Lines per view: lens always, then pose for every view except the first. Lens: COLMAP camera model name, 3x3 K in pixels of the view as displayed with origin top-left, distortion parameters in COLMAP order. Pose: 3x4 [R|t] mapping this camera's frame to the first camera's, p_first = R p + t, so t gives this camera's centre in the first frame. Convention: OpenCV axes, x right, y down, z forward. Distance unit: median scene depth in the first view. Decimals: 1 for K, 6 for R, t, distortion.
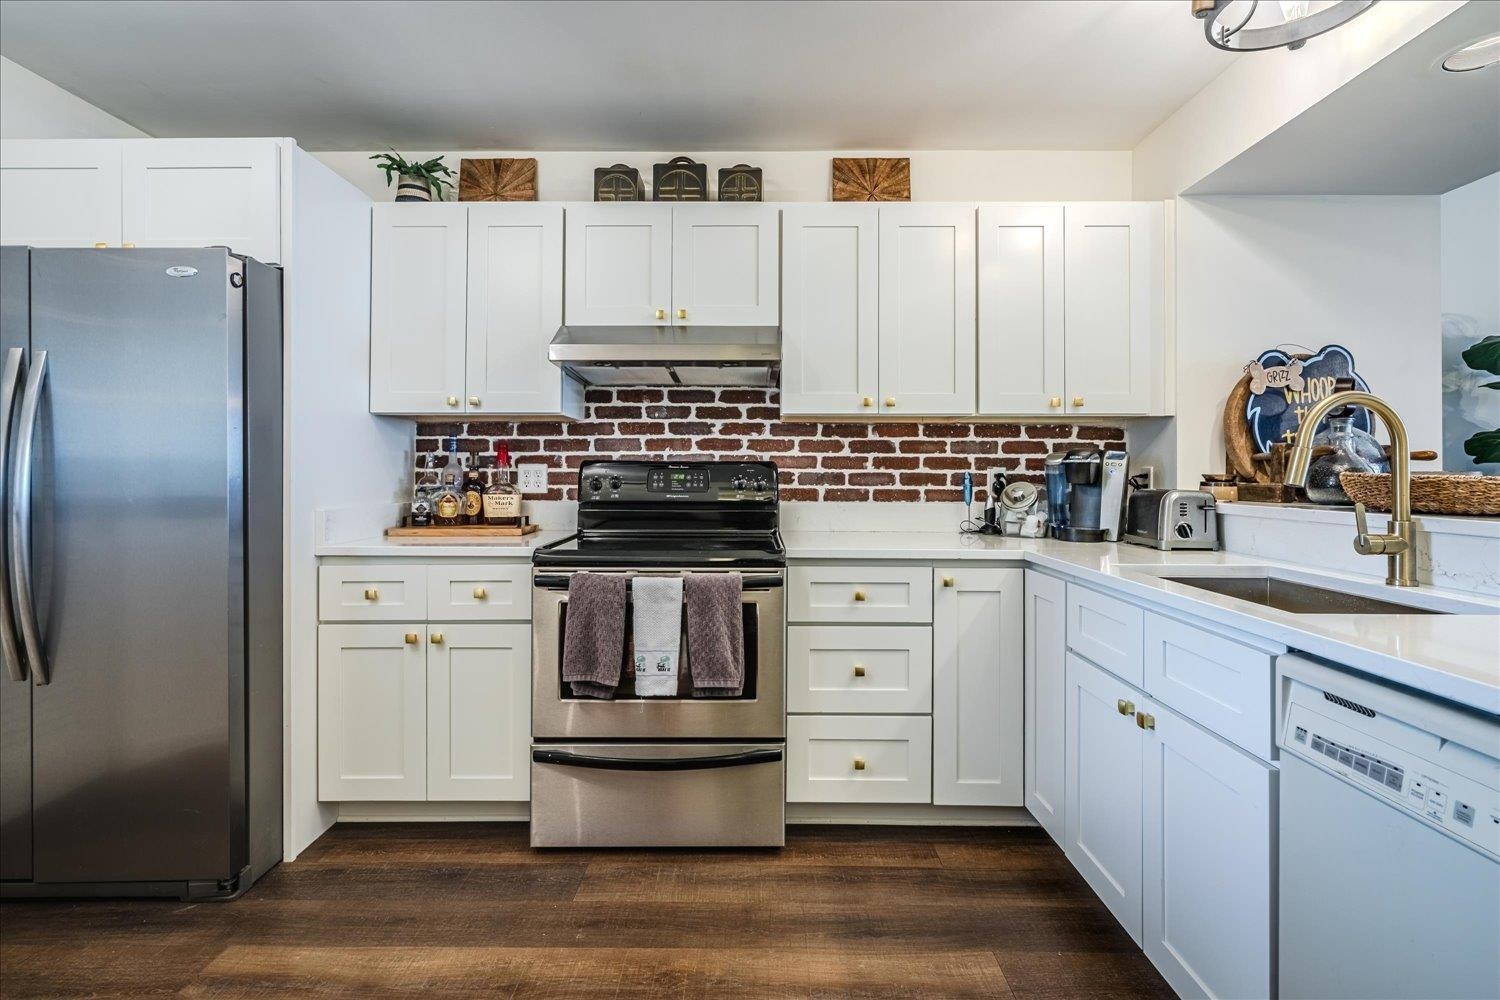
lens RADIAL K [[689.8, 0, 723.3], [0, 689.8, 471.1], [0, 0, 1]] dist [0.000635, 0.000552]
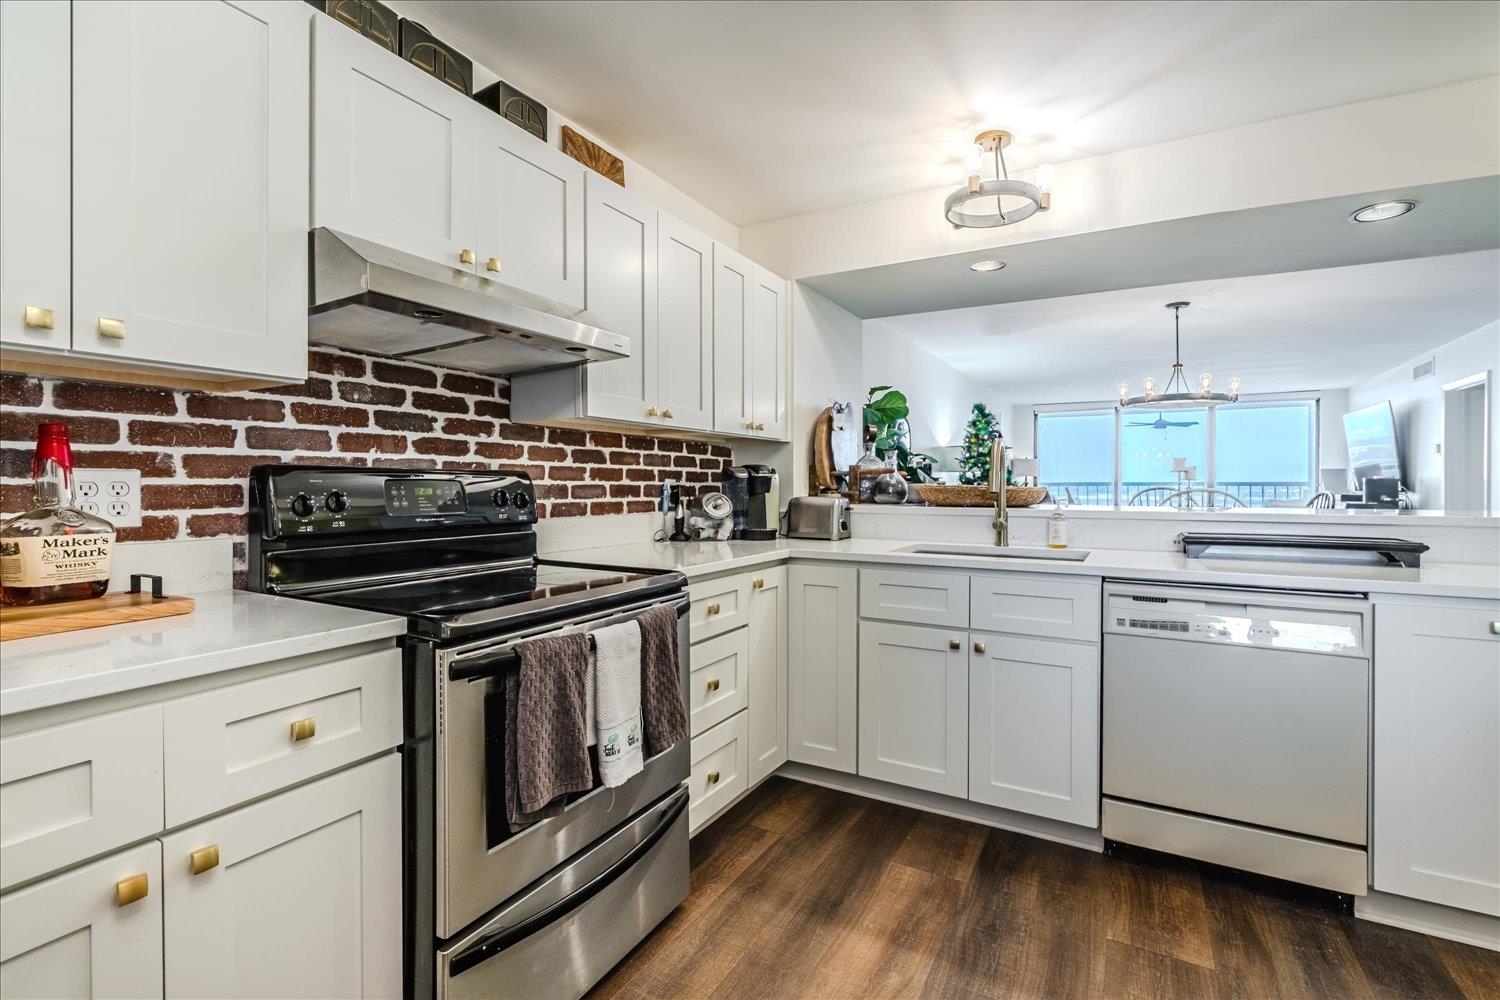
lens RADIAL K [[689.8, 0, 740.7], [0, 689.8, 489.6], [0, 0, 1]] dist [0.000635, 0.000552]
pose [[0.476593, -0.009561, 0.879072, -0.504015], [-0.003162, 0.999916, 0.012590, -0.003235], [-0.879118, -0.008780, 0.476522, 0.378337]]
